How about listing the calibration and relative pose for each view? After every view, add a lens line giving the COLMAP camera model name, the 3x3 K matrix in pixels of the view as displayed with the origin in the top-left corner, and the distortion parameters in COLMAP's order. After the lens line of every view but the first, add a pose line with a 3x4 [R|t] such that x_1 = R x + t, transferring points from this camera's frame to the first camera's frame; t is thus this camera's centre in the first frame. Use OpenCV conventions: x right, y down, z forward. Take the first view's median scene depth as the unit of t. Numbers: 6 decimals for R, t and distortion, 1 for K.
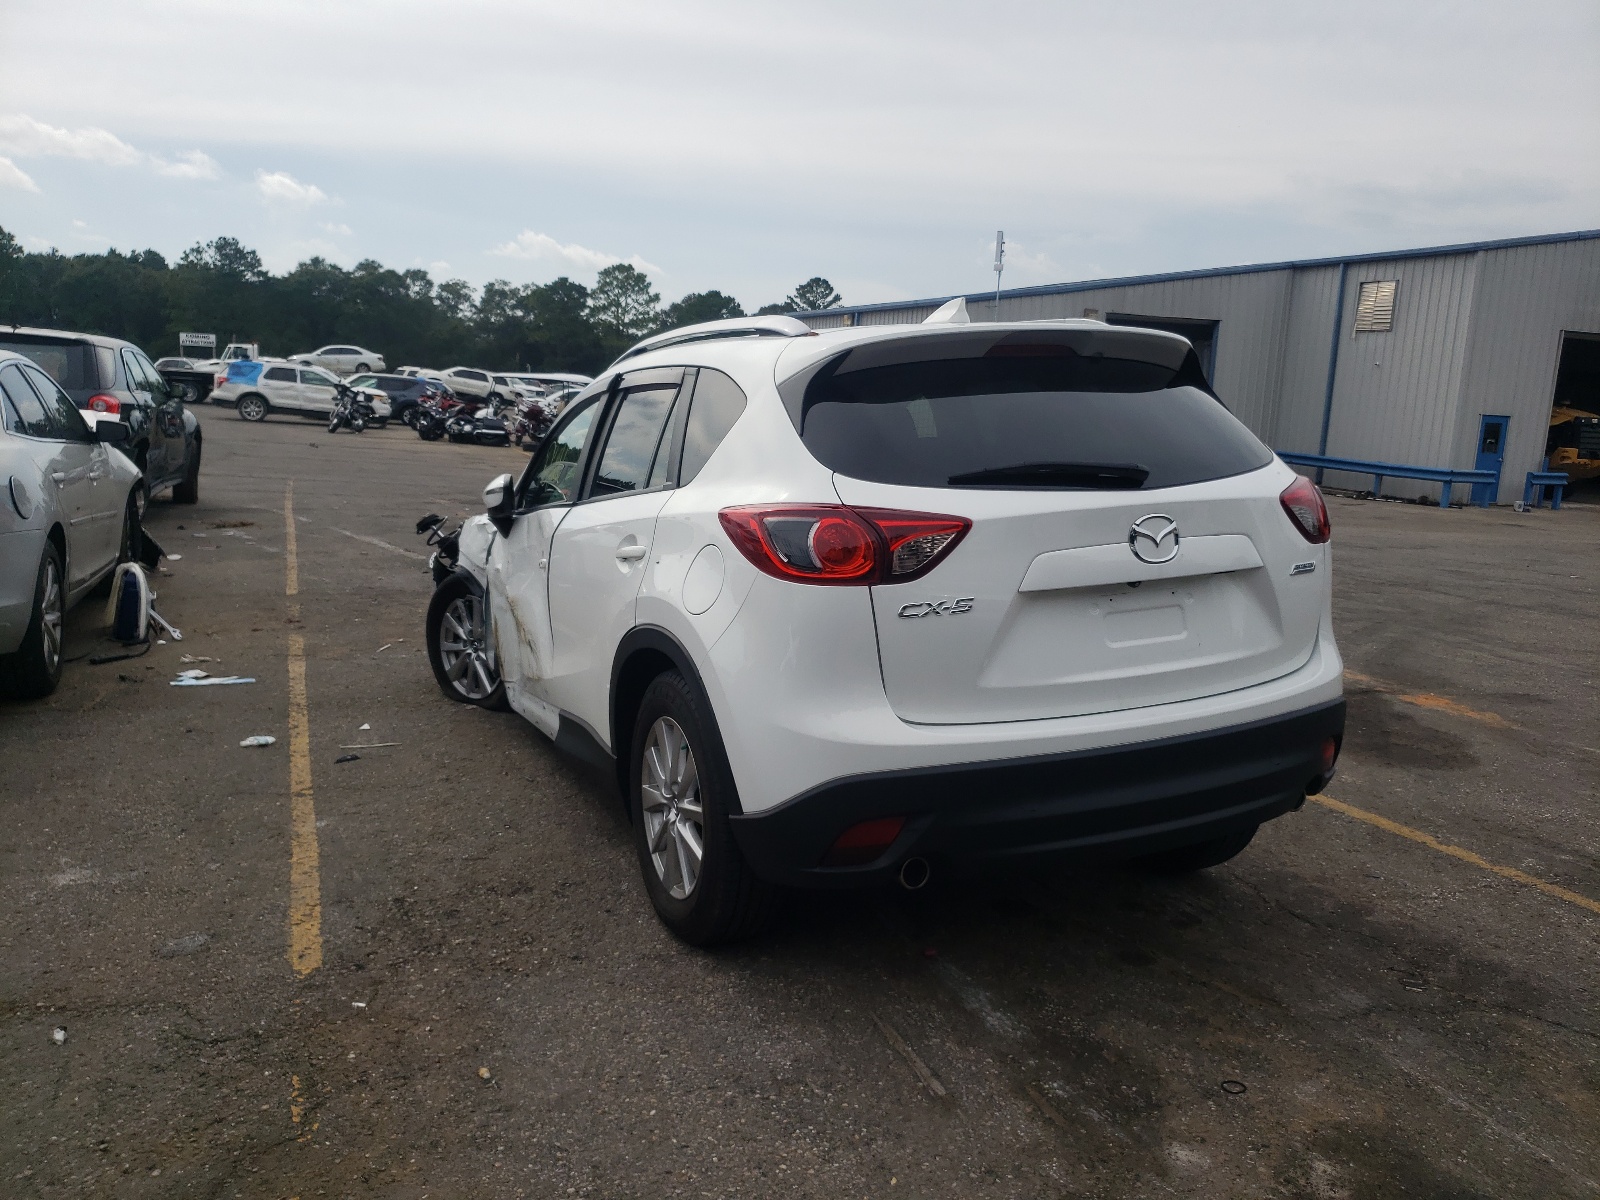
lens RADIAL K [[1276.6, 0, 800.7], [0, 1276.6, 490.7], [0, 0, 1]] dist [0.012181, 0.006478]
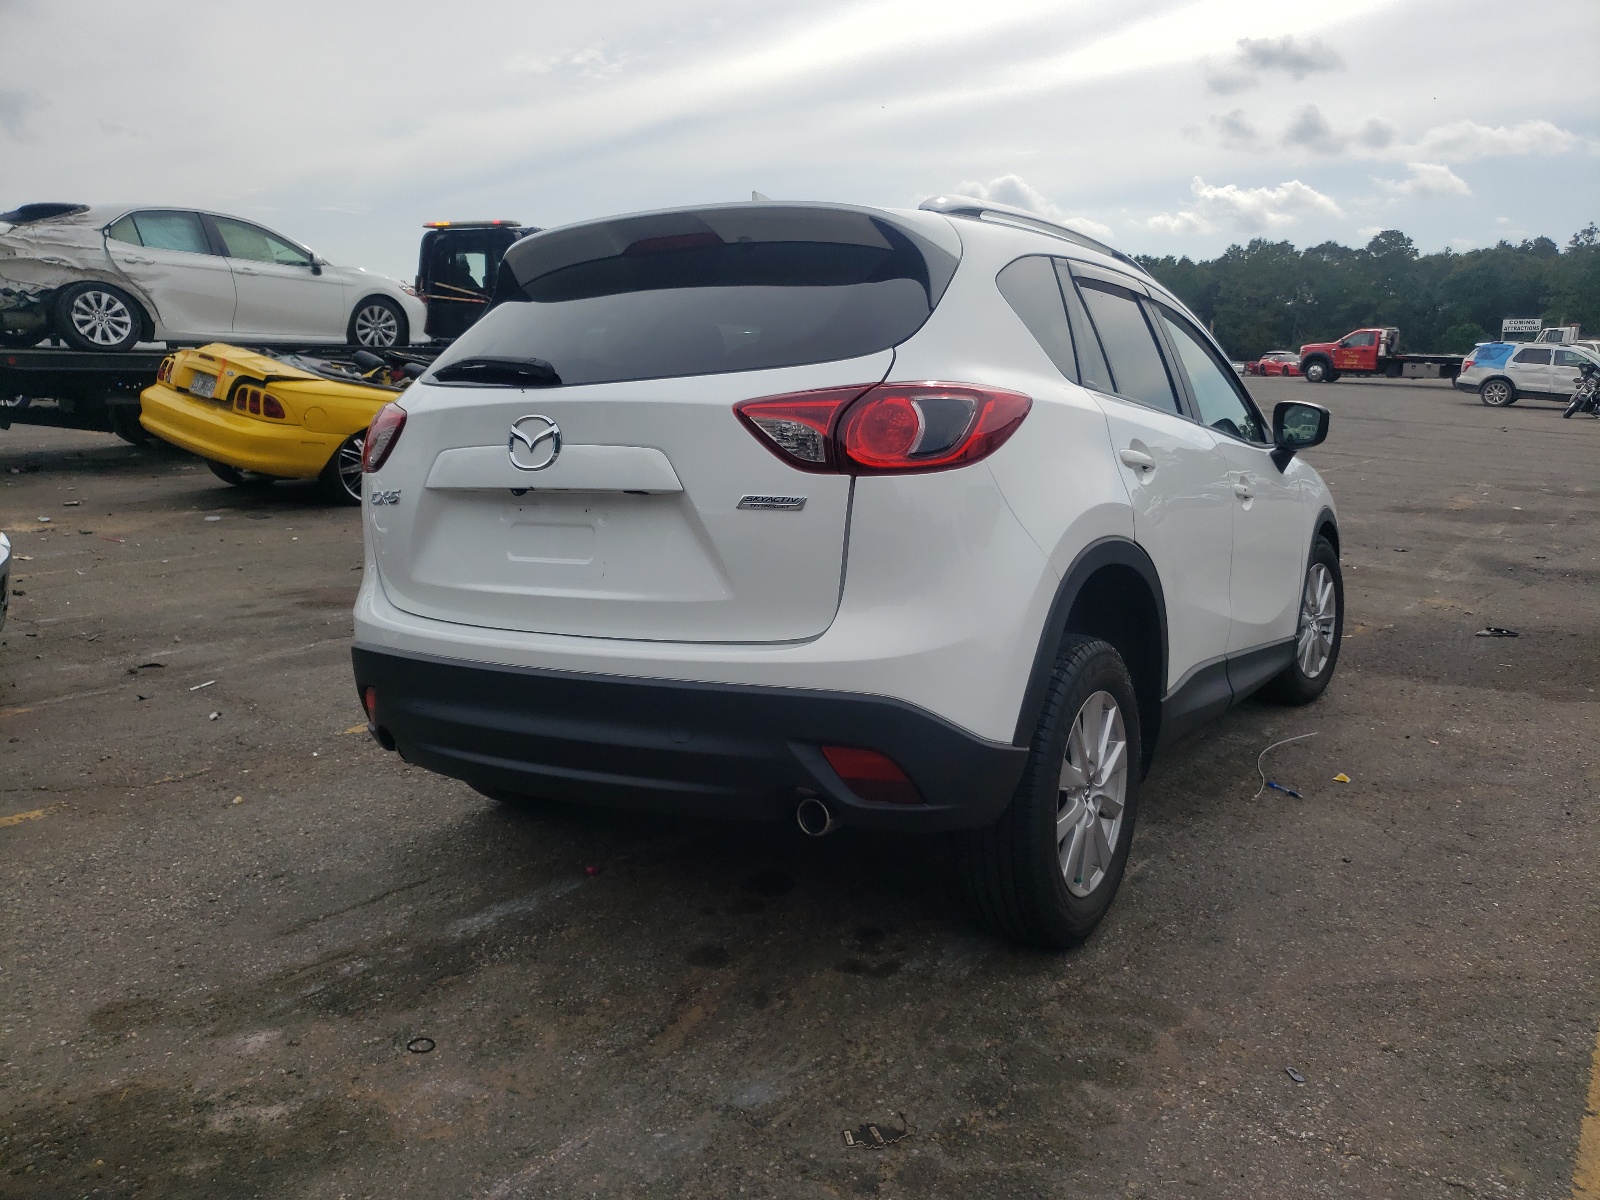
lens RADIAL K [[1247.5, 0, 796.8], [0, 1247.5, 516.1], [0, 0, 1]] dist [0.022055, 0.007886]
pose [[0.536003, 0.069951, -0.841313, 1.012907], [-0.047334, 0.997484, 0.052779, 0.030746], [0.842888, 0.011533, 0.537966, 0.631536]]
